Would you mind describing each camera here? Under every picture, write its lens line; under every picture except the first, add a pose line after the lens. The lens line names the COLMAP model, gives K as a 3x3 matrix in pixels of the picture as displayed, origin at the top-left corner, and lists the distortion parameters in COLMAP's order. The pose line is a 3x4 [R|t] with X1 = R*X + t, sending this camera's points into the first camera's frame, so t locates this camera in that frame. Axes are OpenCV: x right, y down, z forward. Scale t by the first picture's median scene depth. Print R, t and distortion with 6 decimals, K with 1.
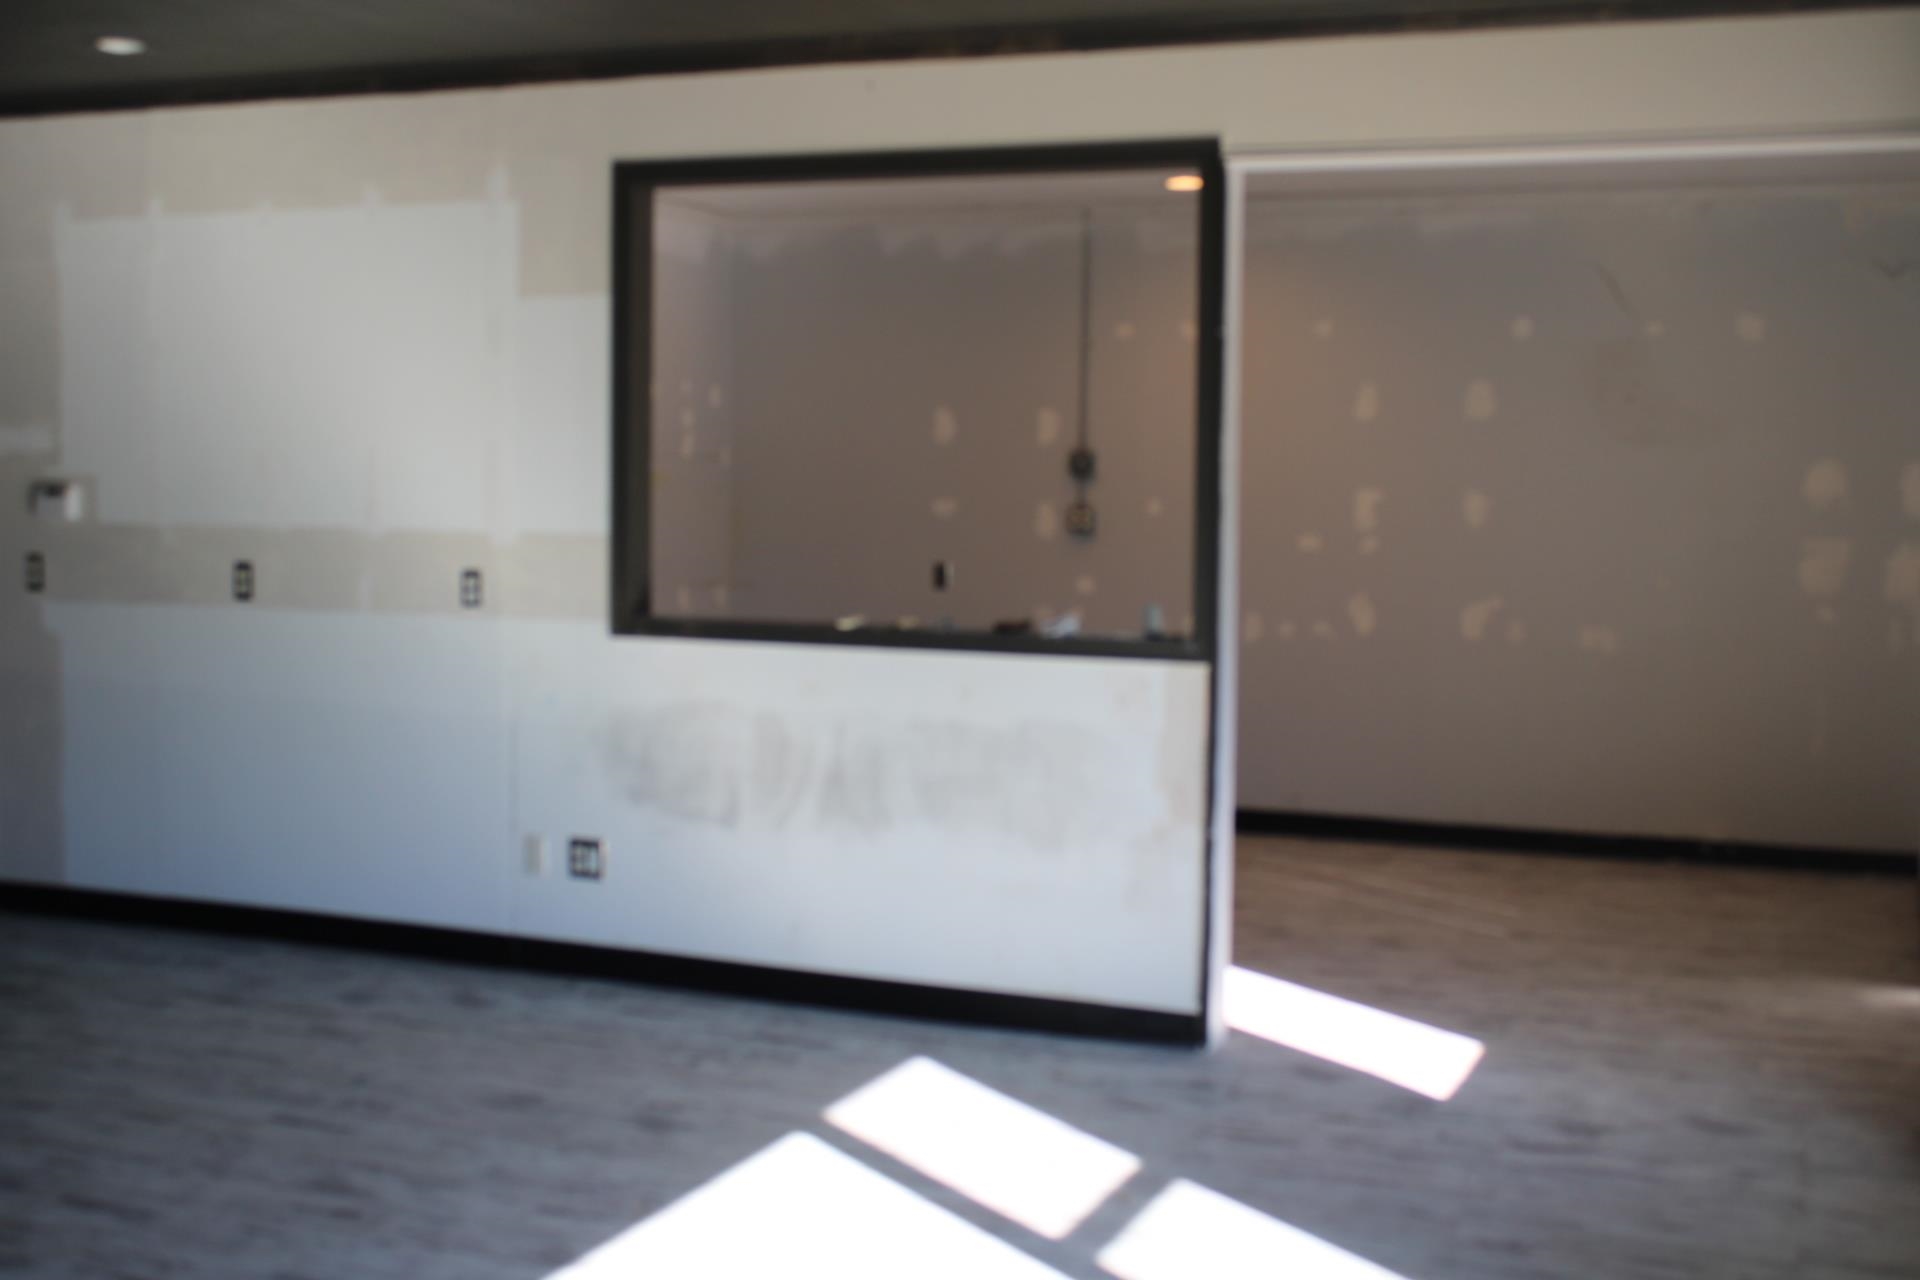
lens RADIAL K [[2320.6, 0, 960.0], [0, 2320.6, 640.0], [0, 0, 1]] dist [-0.034279, 0.016028]
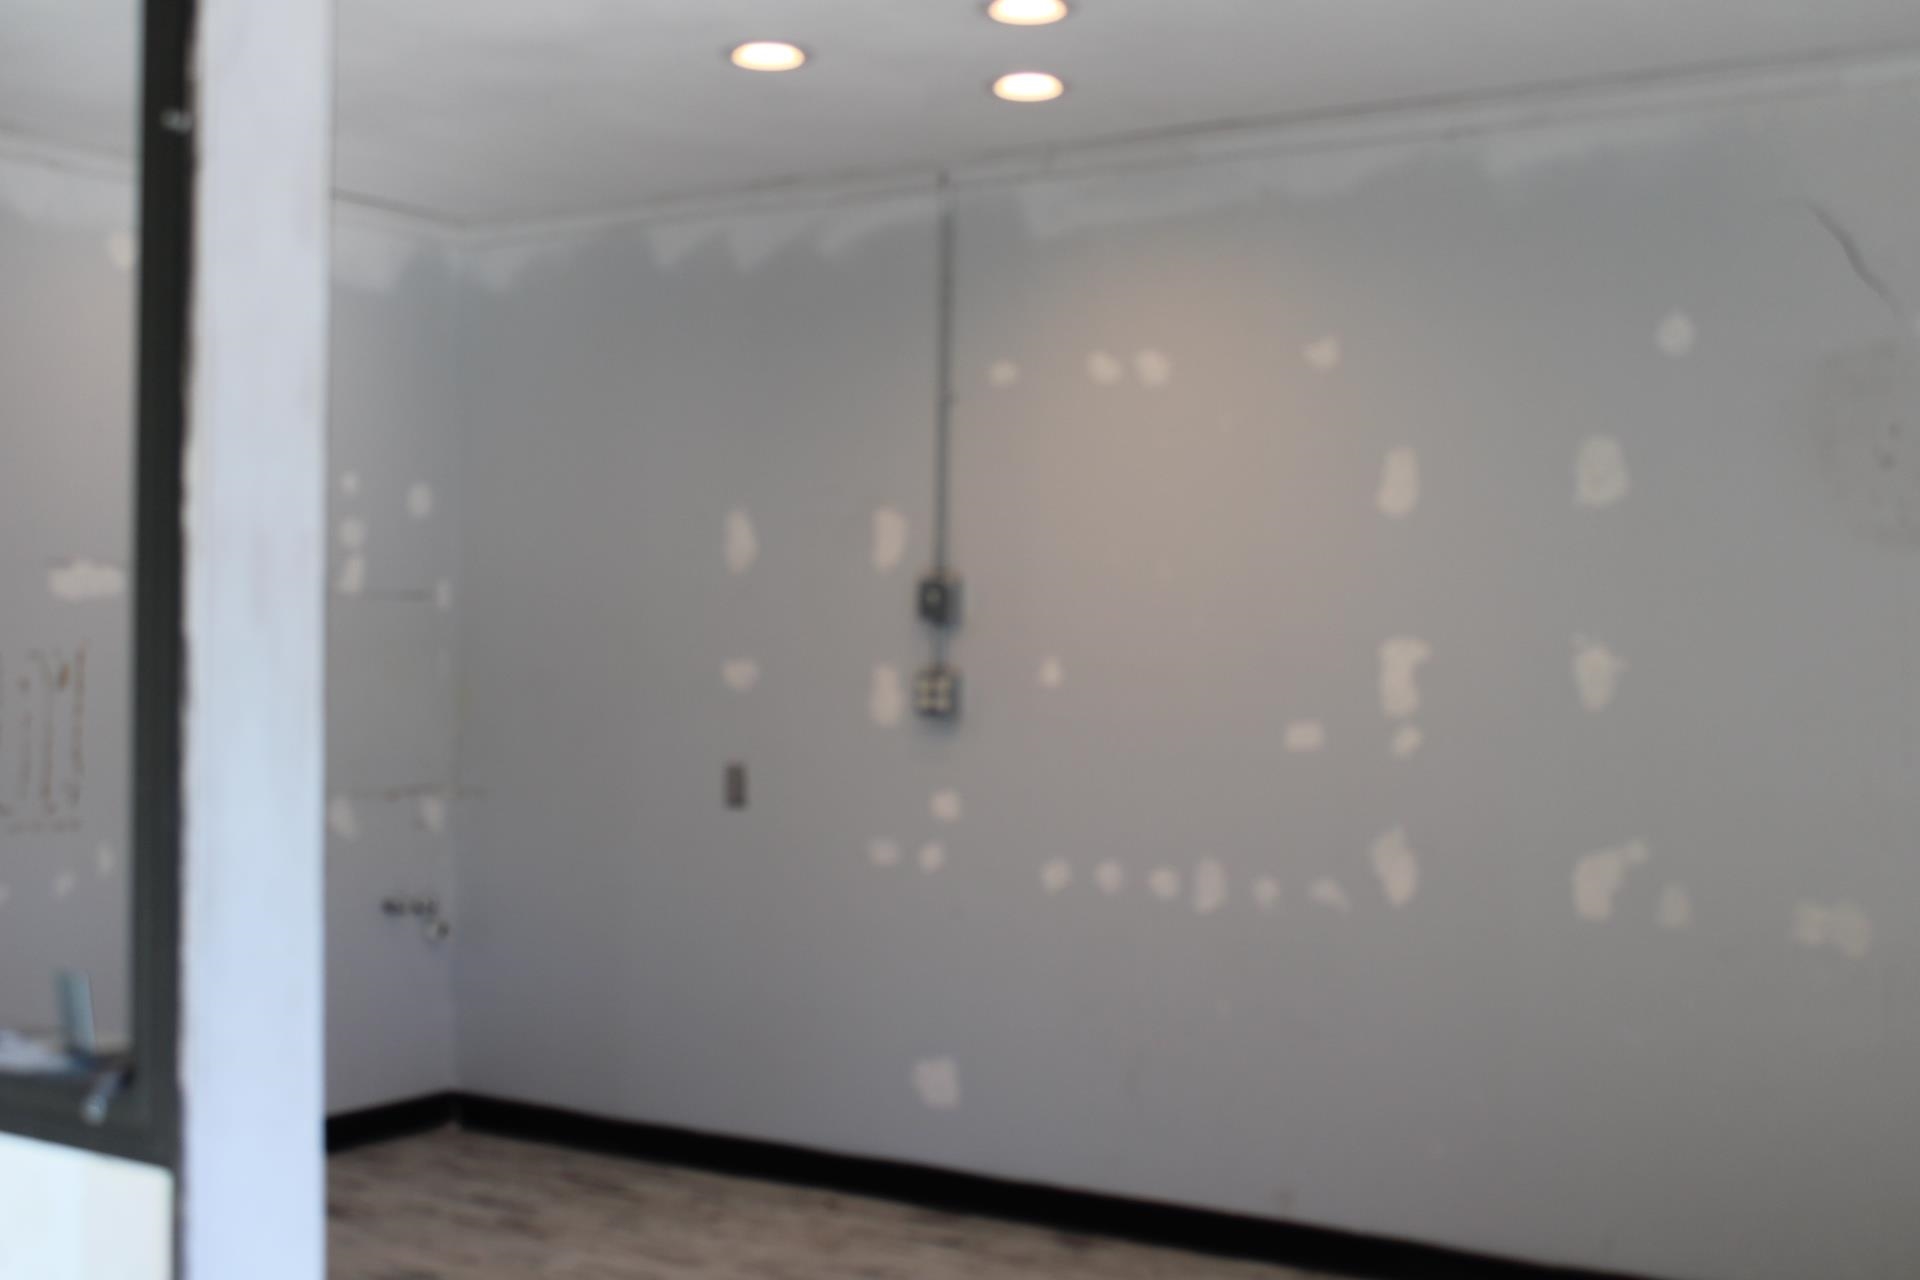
lens RADIAL K [[2320.6, 0, 960.0], [0, 2320.6, 640.0], [0, 0, 1]] dist [-0.034279, 0.016028]
pose [[0.981867, -0.004490, -0.189518, 0.170355], [-0.008633, 0.997623, -0.068362, -0.025518], [0.189374, 0.068759, 0.979495, 0.425553]]
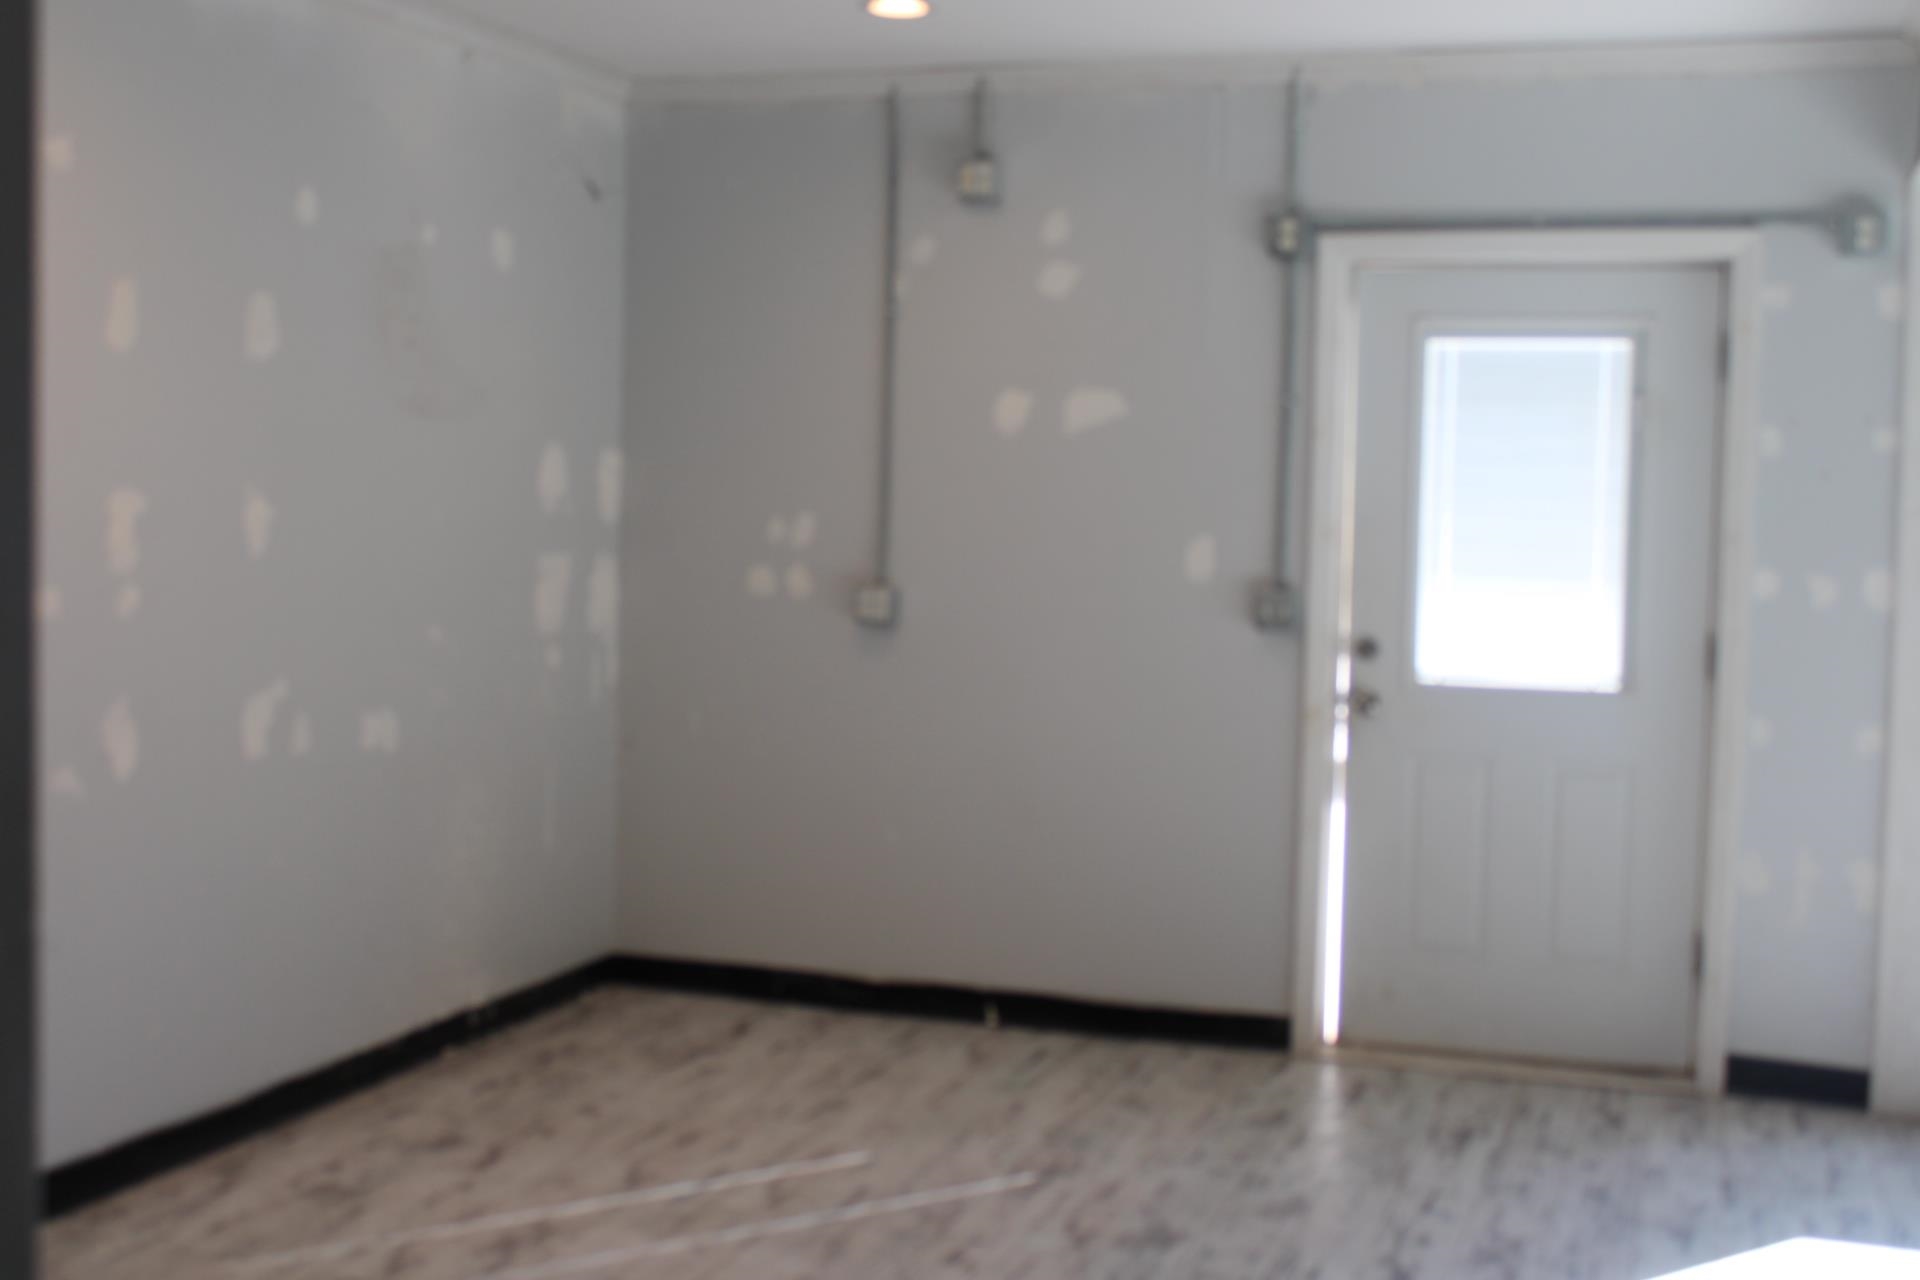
lens RADIAL K [[2320.6, 0, 960.0], [0, 2320.6, 640.0], [0, 0, 1]] dist [-0.034279, 0.016028]
pose [[-0.021553, -0.078188, 0.996706, -0.315218], [0.038886, 0.996117, 0.078982, -0.062650], [-0.999011, 0.040460, -0.018429, 0.799304]]
